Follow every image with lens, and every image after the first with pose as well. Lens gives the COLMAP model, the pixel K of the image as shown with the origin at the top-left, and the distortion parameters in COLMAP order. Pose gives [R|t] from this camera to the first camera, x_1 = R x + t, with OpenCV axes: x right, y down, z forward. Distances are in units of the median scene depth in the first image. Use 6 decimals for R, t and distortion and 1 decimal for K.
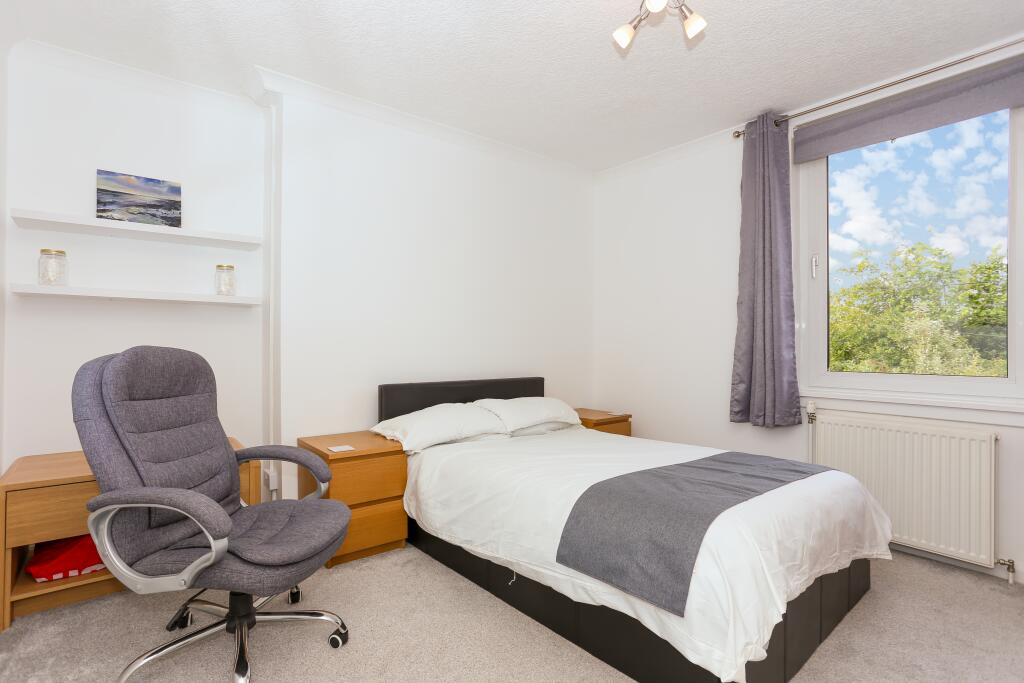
lens RADIAL K [[500.5, 0, 503.1], [0, 500.5, 344.4], [0, 0, 1]] dist [0.001434, 0.001097]
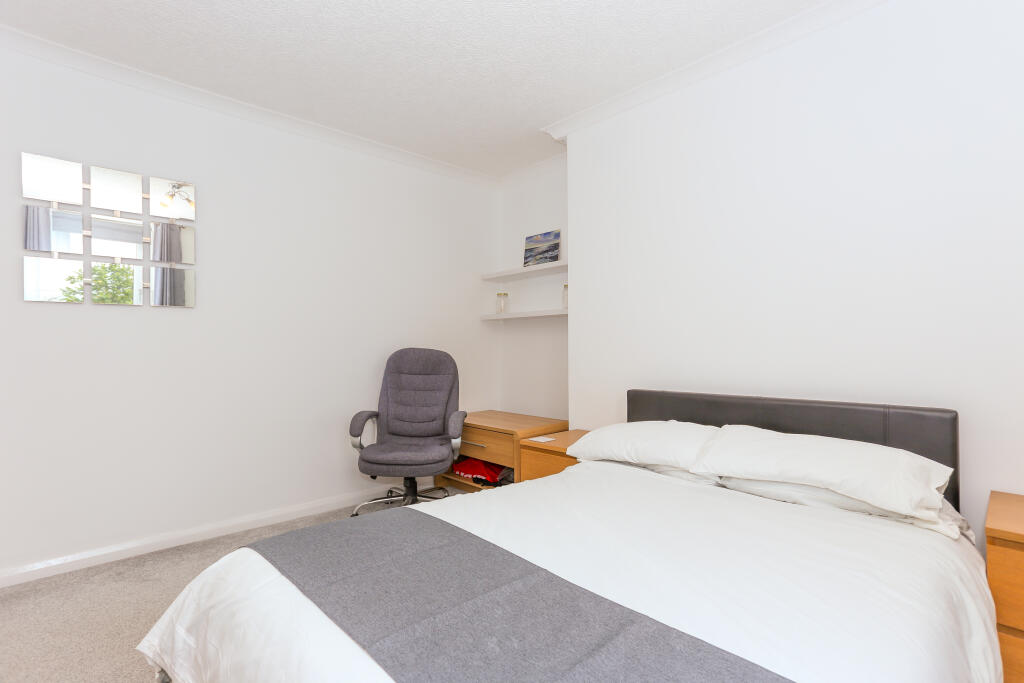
lens RADIAL K [[500.5, 0, 503.1], [0, 500.5, 344.4], [0, 0, 1]] dist [0.001434, 0.001097]
pose [[0.109634, -0.001243, -0.993971, 0.735528], [0.016893, 0.999857, 0.000613, -0.010843], [0.993828, -0.016859, 0.109639, 0.725212]]
